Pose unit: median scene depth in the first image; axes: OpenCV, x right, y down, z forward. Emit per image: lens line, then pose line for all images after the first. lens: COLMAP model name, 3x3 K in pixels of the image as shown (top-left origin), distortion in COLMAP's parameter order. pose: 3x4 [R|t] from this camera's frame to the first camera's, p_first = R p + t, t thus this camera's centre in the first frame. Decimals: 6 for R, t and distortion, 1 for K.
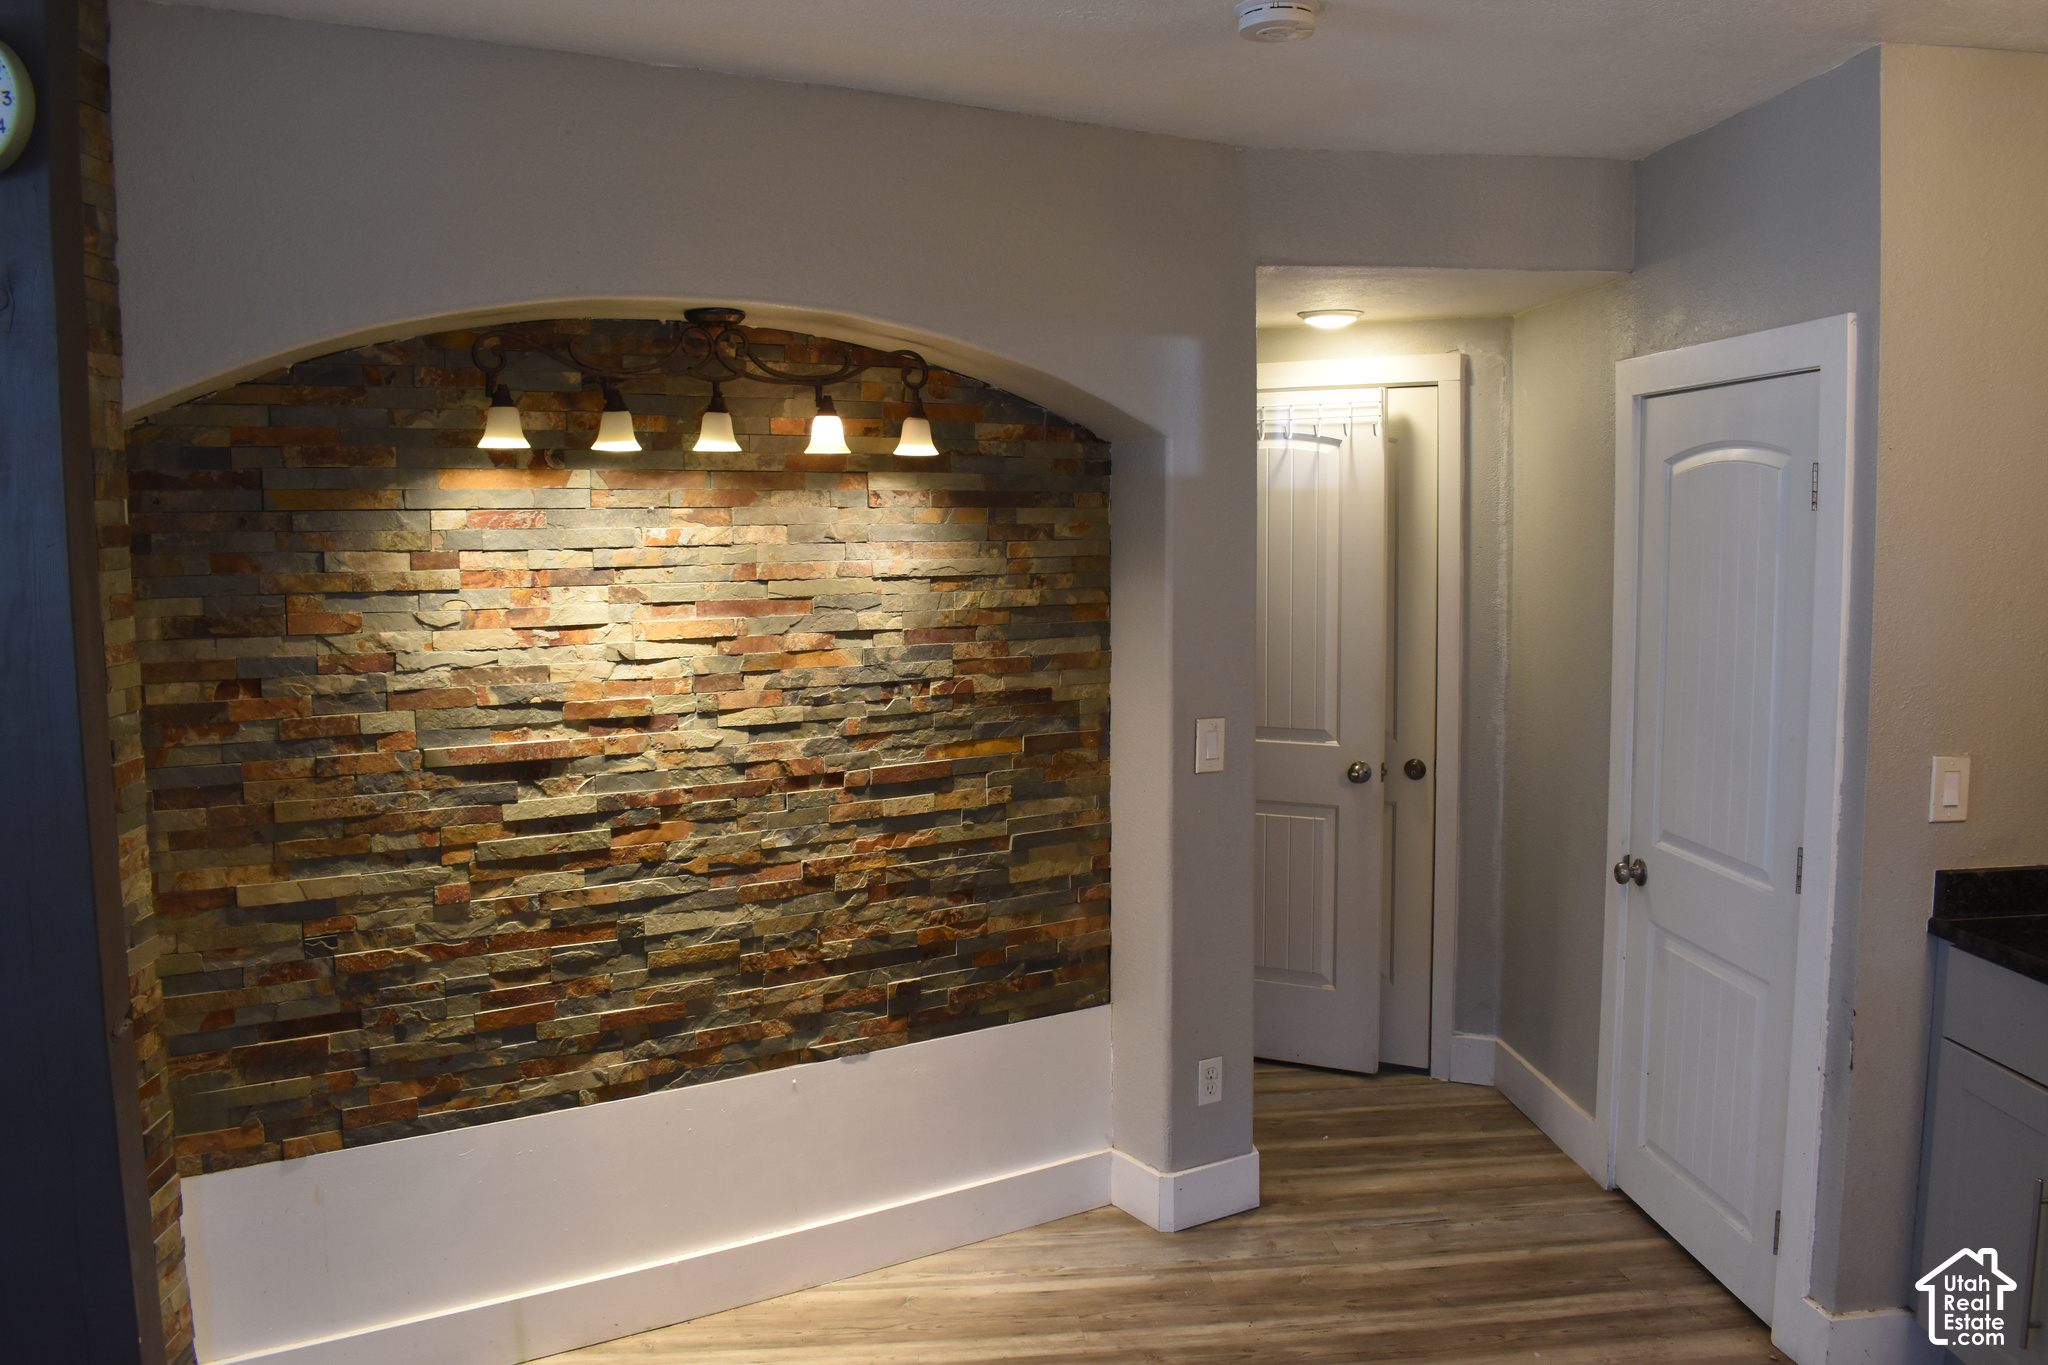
lens RADIAL K [[1599.6, 0, 1030.5], [0, 1599.6, 680.1], [0, 0, 1]] dist [-0.099279, 0.020756]
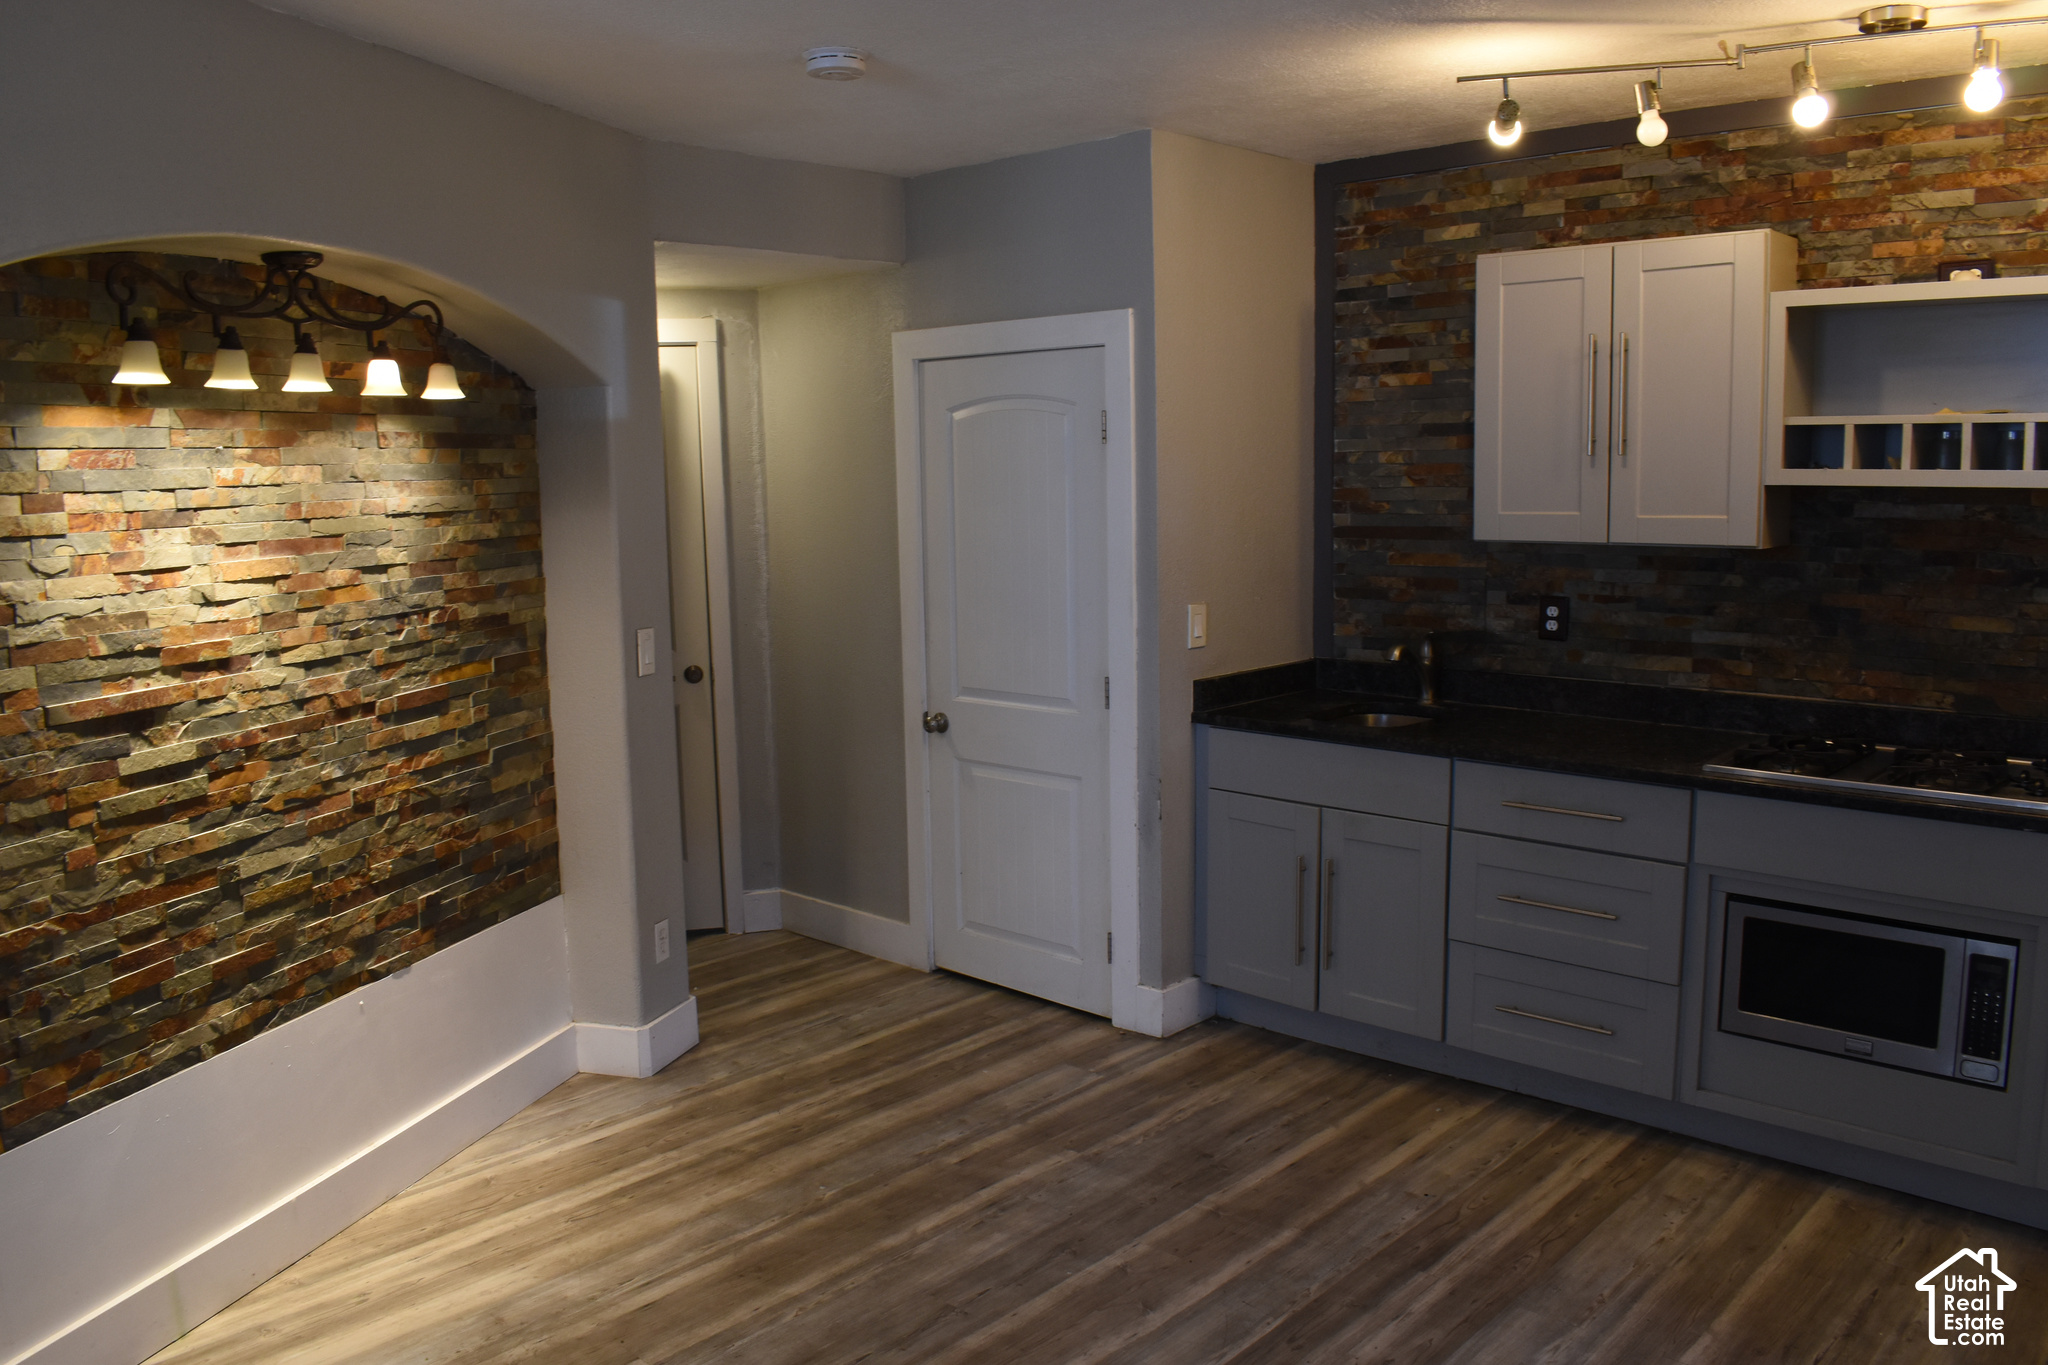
lens RADIAL K [[1599.6, 0, 1029.3], [0, 1599.6, 680.9], [0, 0, 1]] dist [-0.099279, 0.020756]
pose [[0.746700, -0.095065, 0.658333, -0.490521], [0.077188, 0.995432, 0.056193, 0.020129], [-0.660667, 0.008856, 0.750626, -0.060159]]
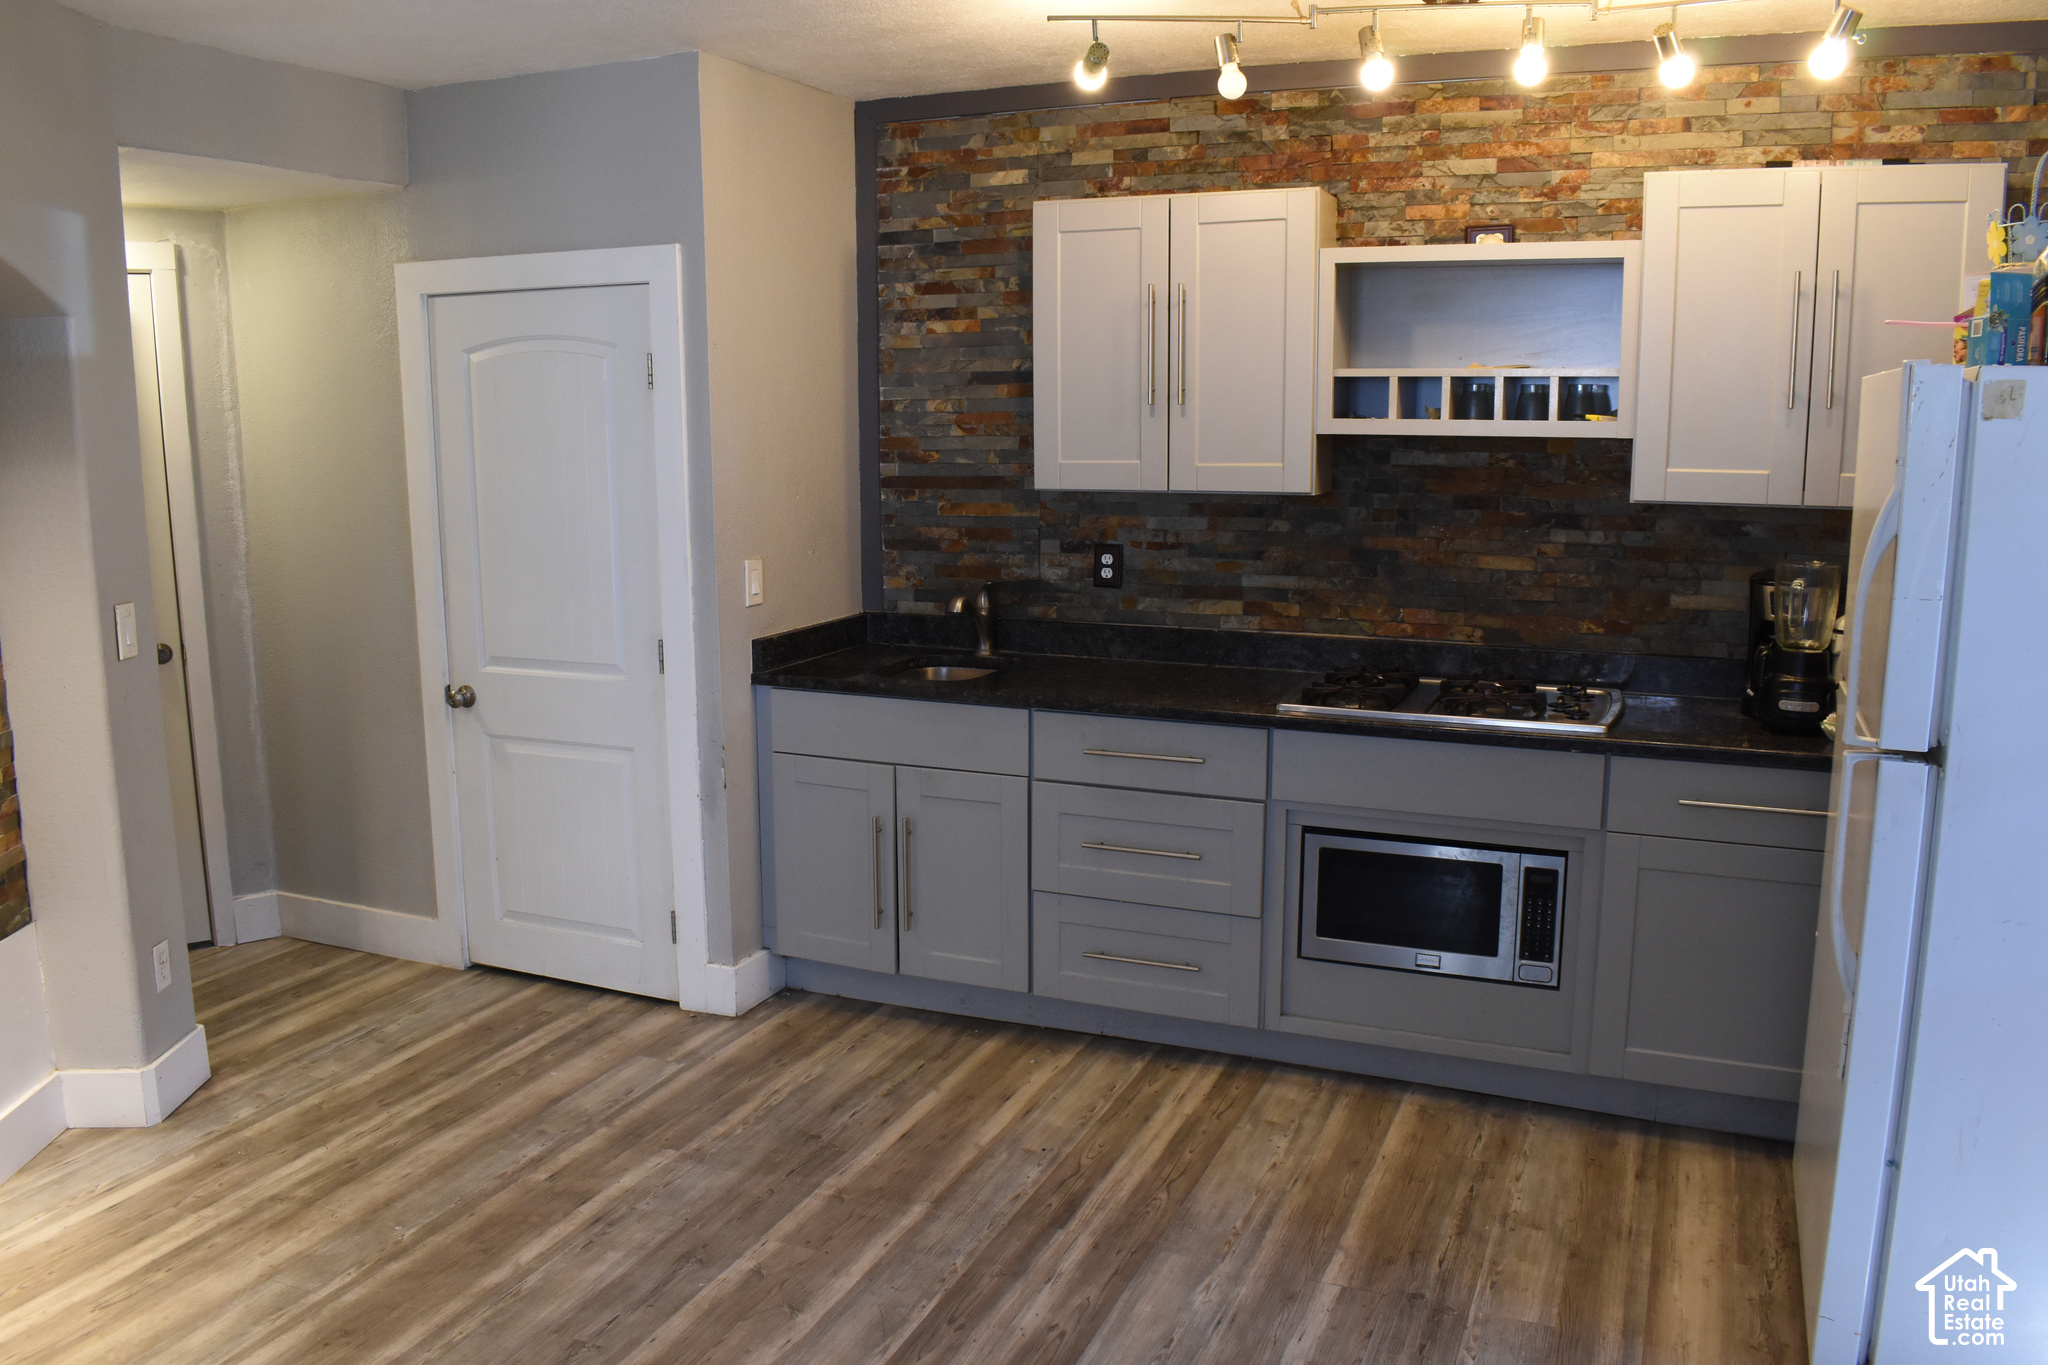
lens RADIAL K [[1599.6, 0, 1026.7], [0, 1599.6, 678.1], [0, 0, 1]] dist [-0.099279, 0.020756]
pose [[0.476910, -0.141416, 0.867501, -0.508480], [0.087900, 0.989698, 0.113012, 0.011179], [-0.874546, 0.022357, 0.484427, 0.049611]]
